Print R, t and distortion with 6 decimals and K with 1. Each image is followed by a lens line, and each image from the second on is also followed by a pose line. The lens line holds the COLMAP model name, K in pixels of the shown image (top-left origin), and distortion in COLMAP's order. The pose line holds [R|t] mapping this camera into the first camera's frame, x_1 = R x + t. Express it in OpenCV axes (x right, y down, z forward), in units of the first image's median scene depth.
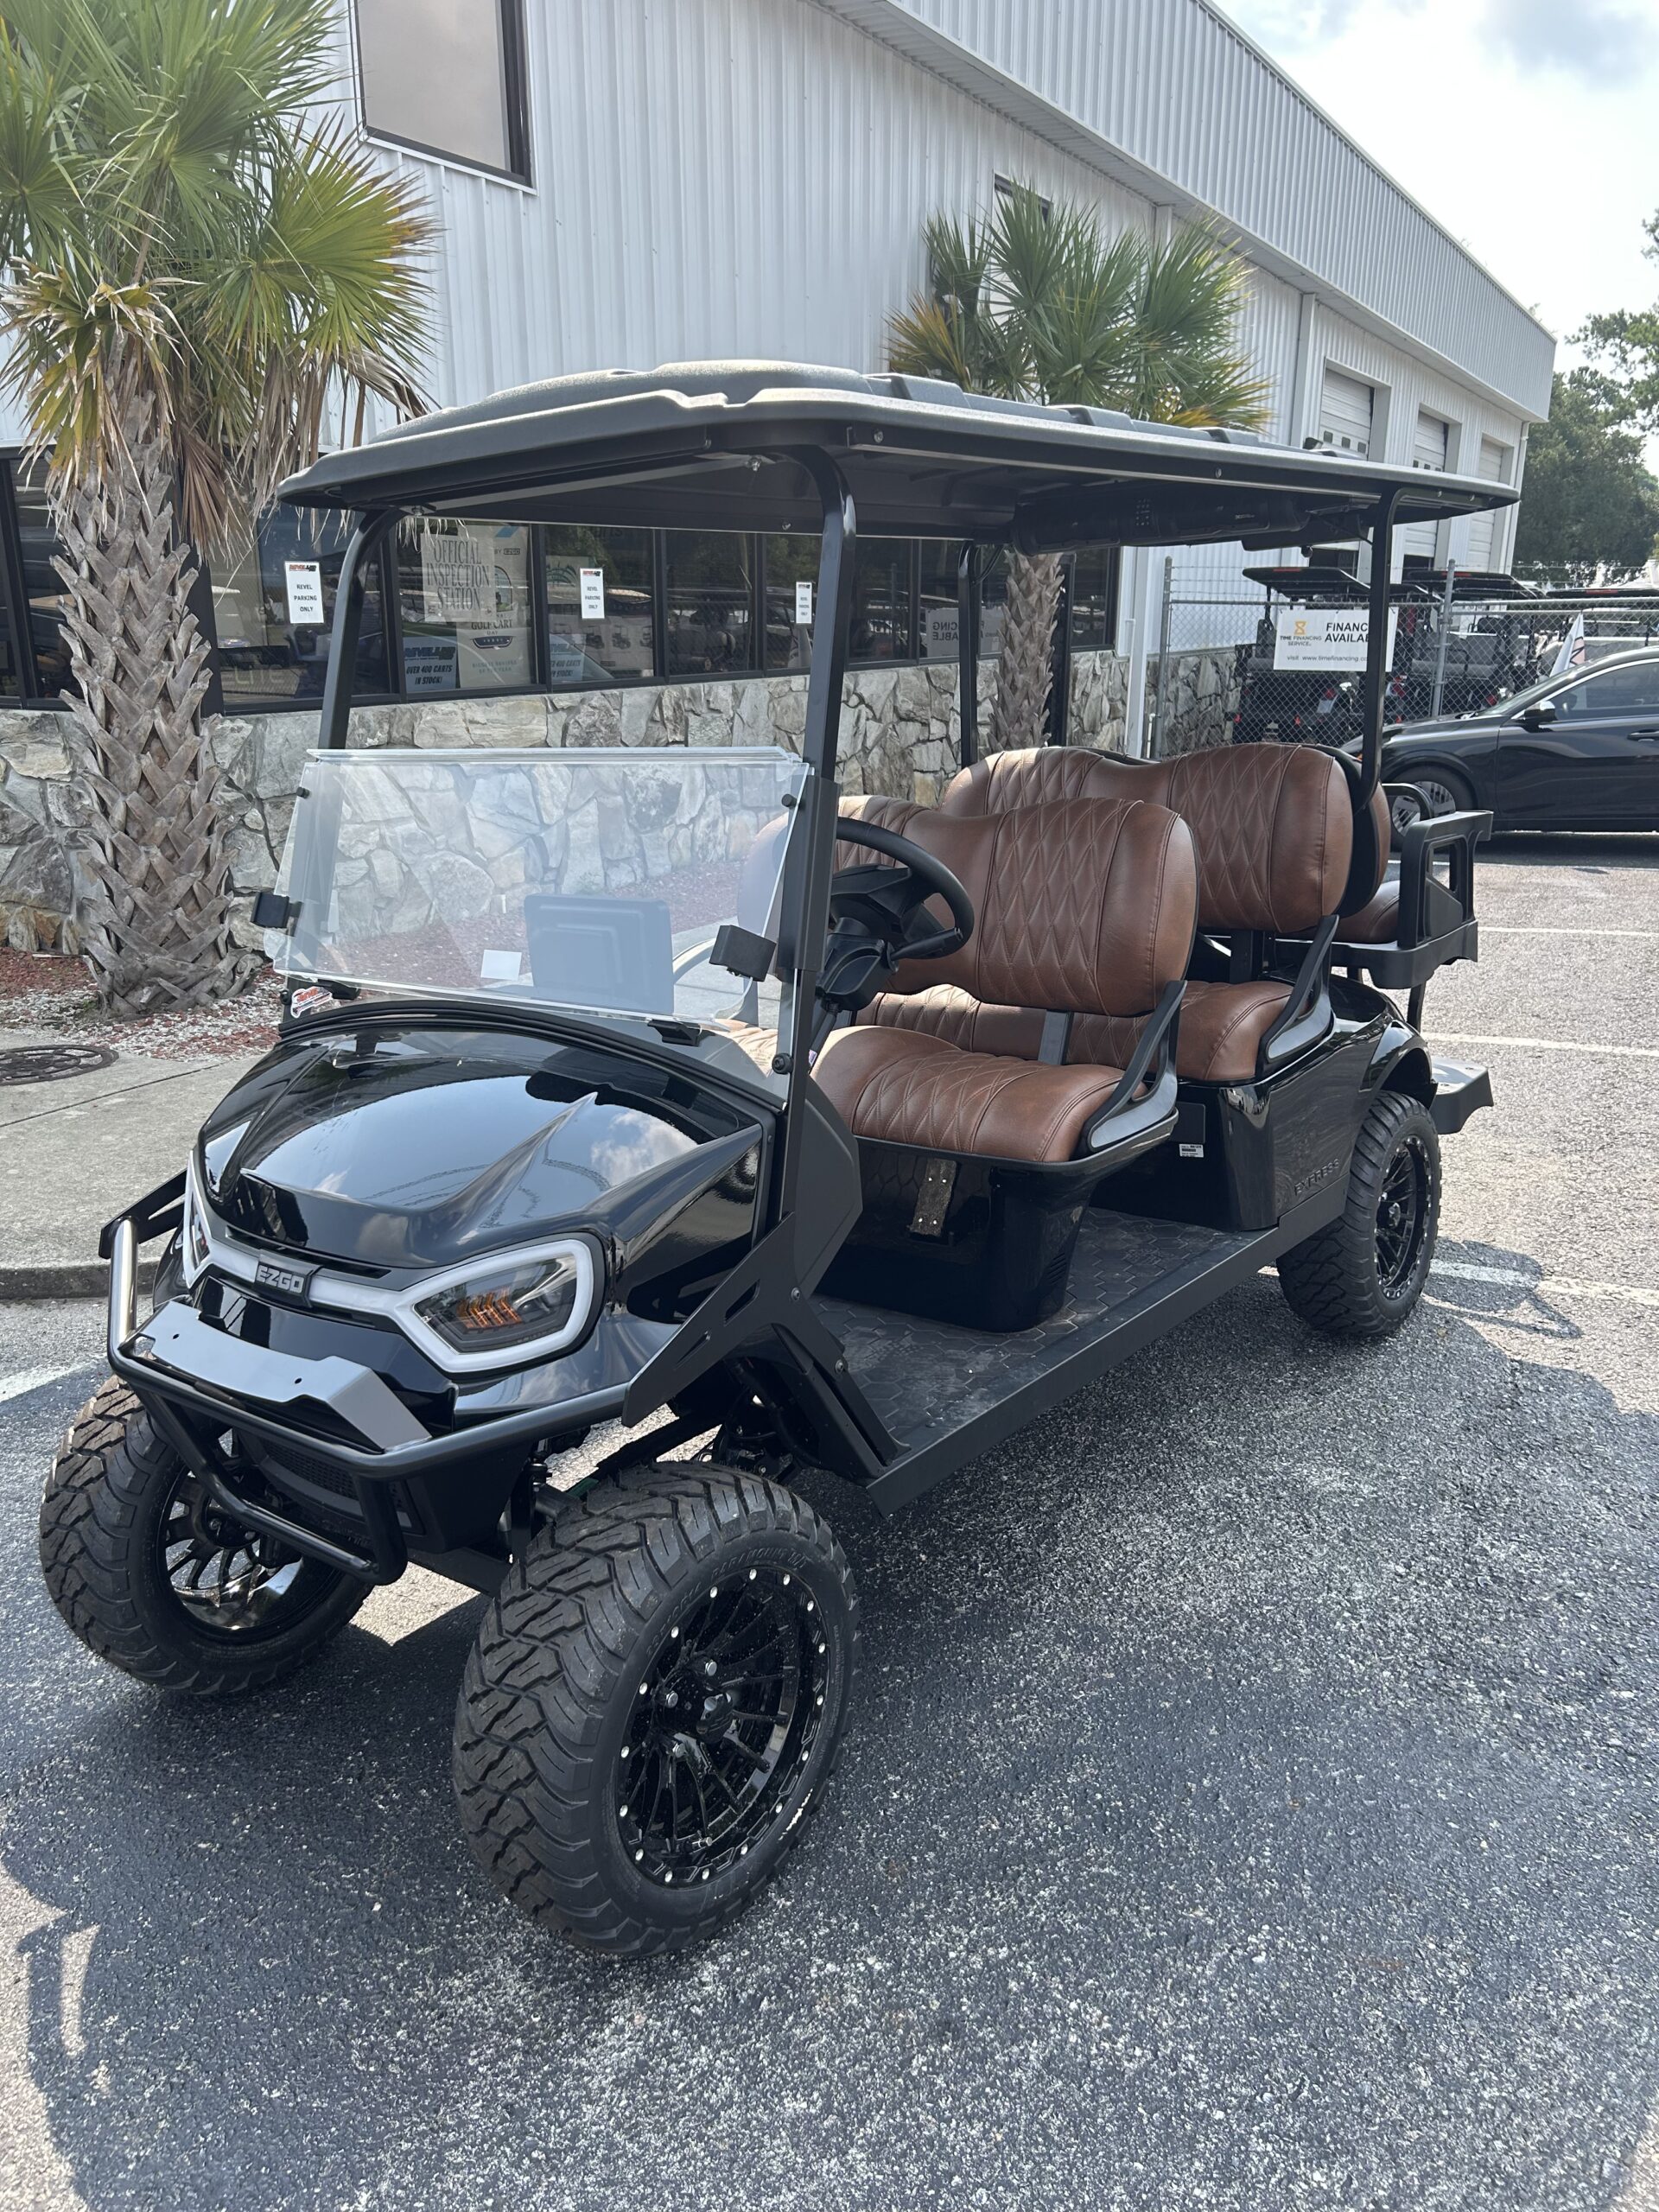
lens RADIAL K [[1672.2, 0, 823.8], [0, 1672.2, 1113.4], [0, 0, 1]] dist [0.048710, -0.064639]
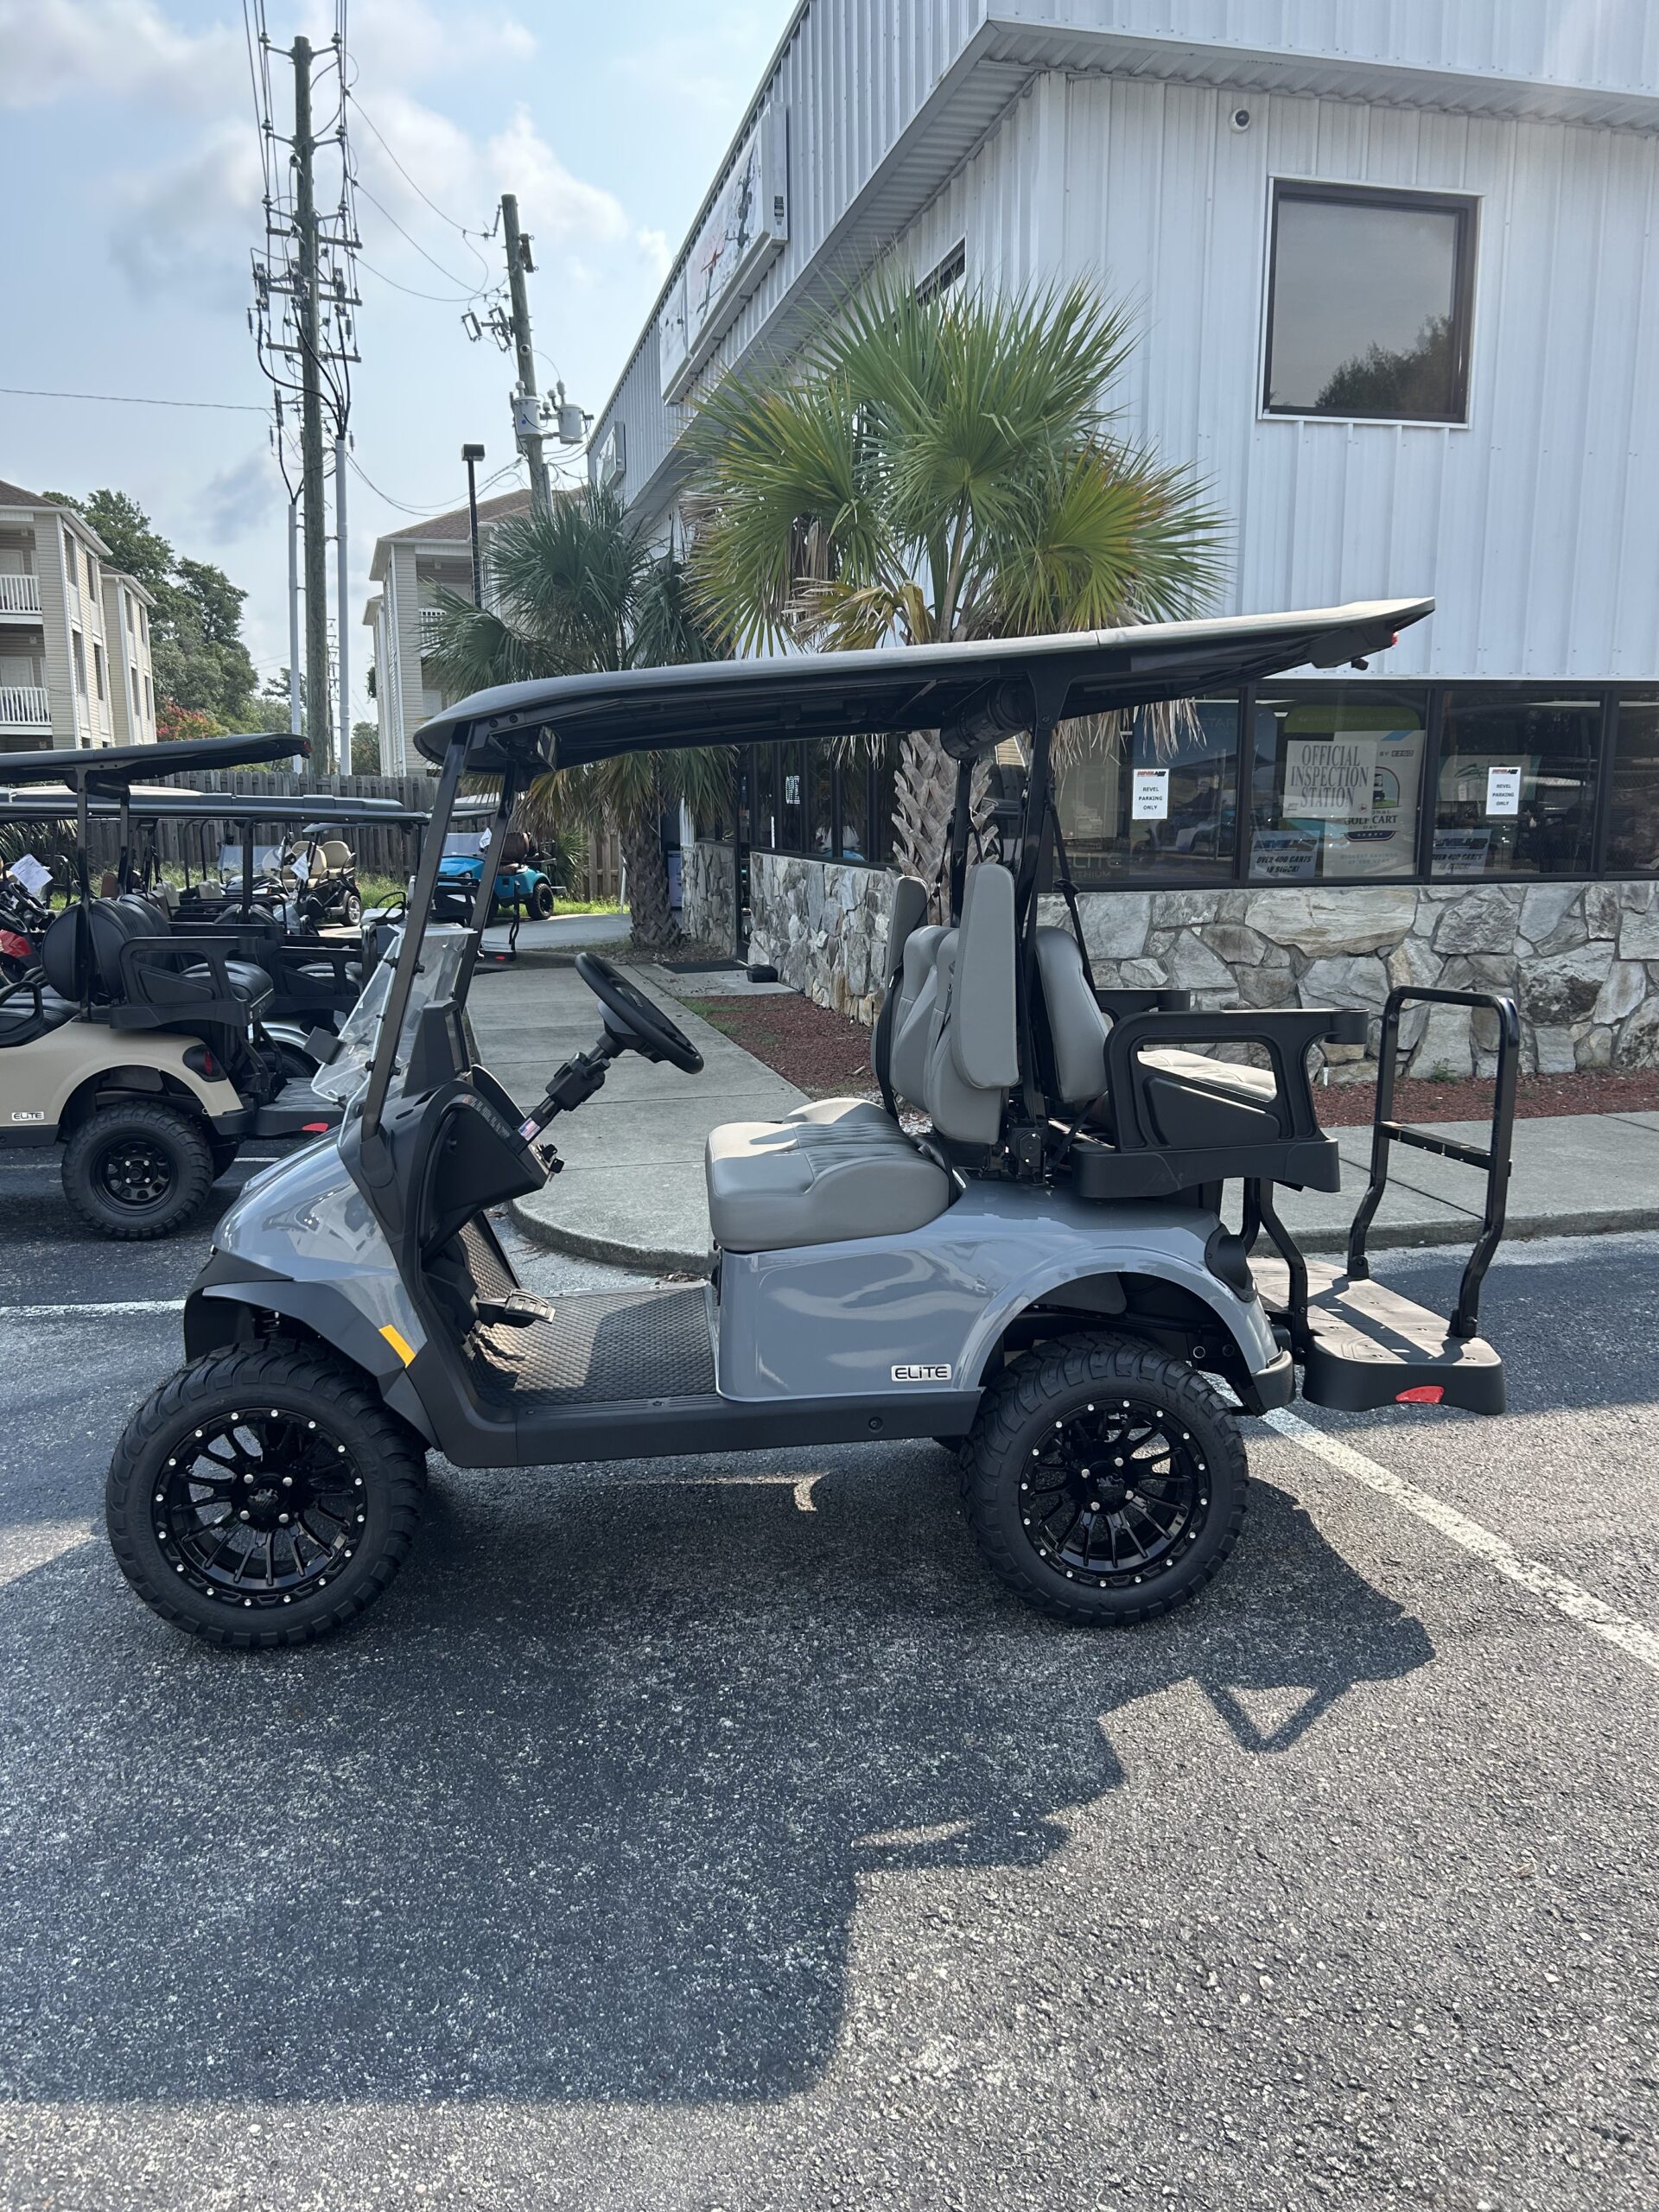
lens RADIAL K [[1670.8, 0, 824.2], [0, 1670.8, 1108.9], [0, 0, 1]] dist [0.049985, -0.065408]
pose [[0.685140, 0.131545, -0.716435, 0.370644], [-0.209231, 0.977650, -0.020585, -0.017901], [0.697714, 0.164004, 0.697350, 0.046085]]
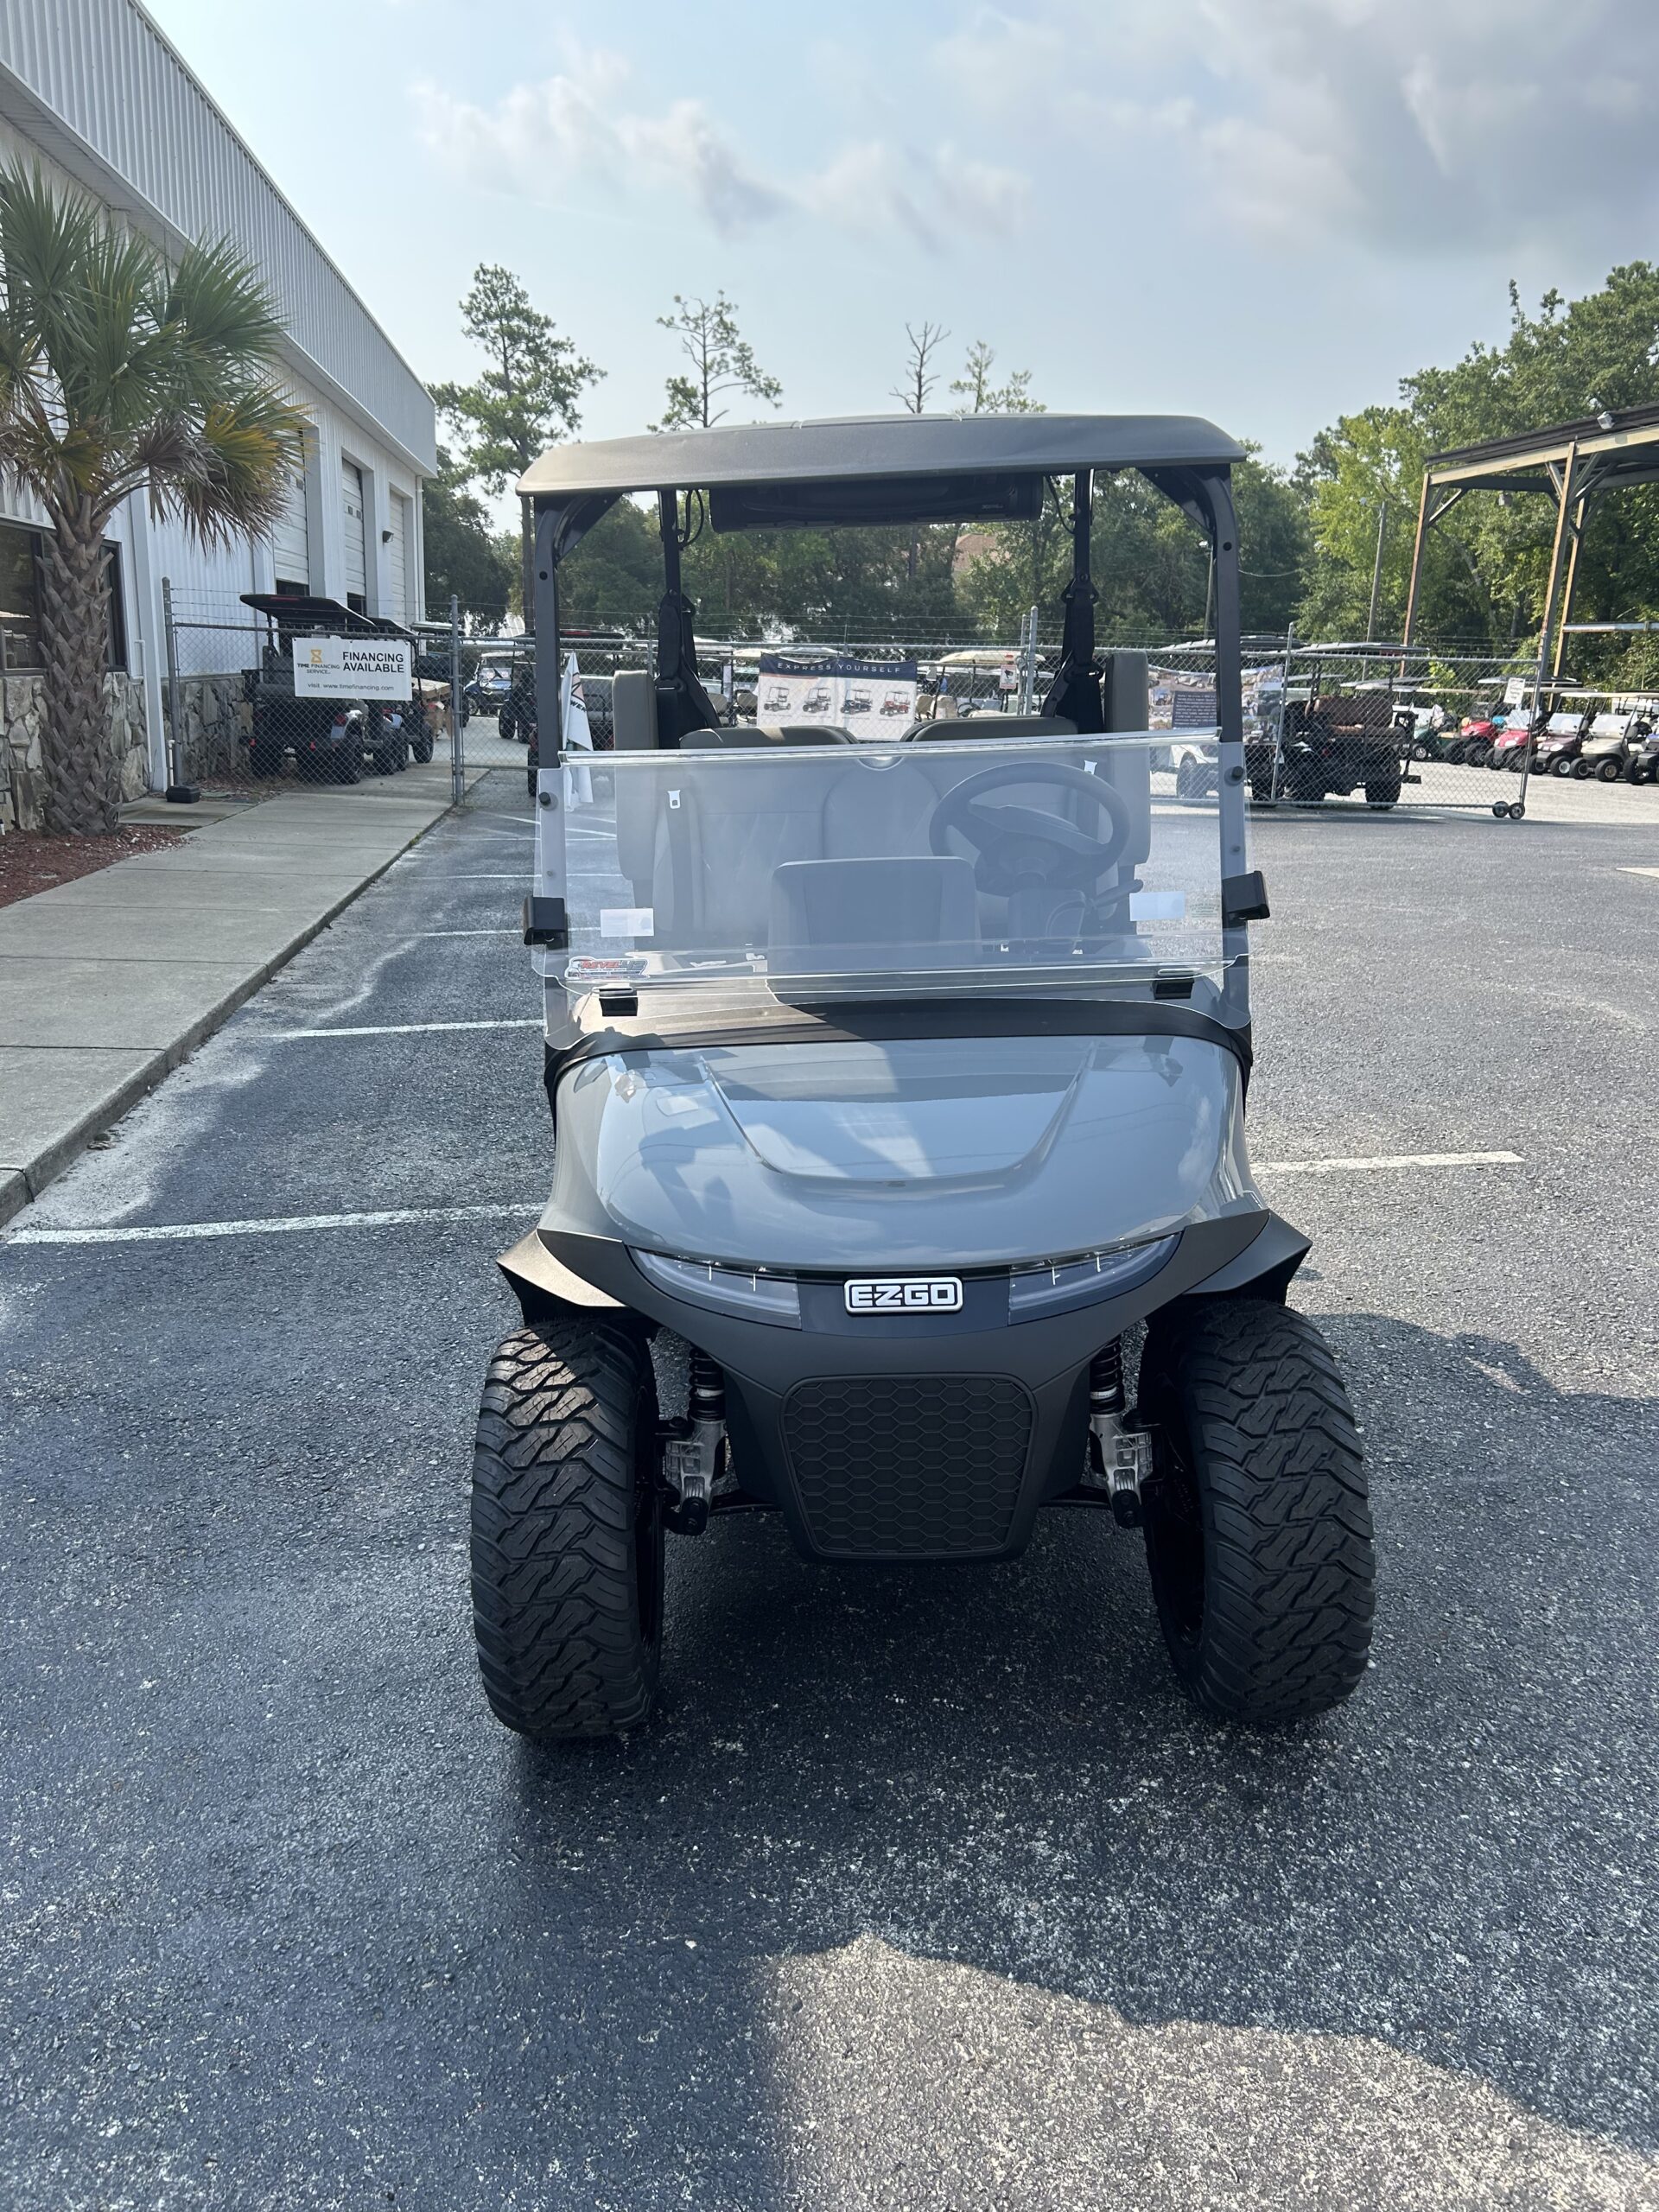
lens RADIAL K [[1668.9, 0, 832.6], [0, 1668.9, 1110.7], [0, 0, 1]] dist [0.013564, -0.002436]
pose [[0.804382, -0.126848, 0.580413, -0.166240], [0.139610, 0.989943, 0.022868, 0.002810], [-0.577476, 0.062637, 0.814001, 0.045448]]
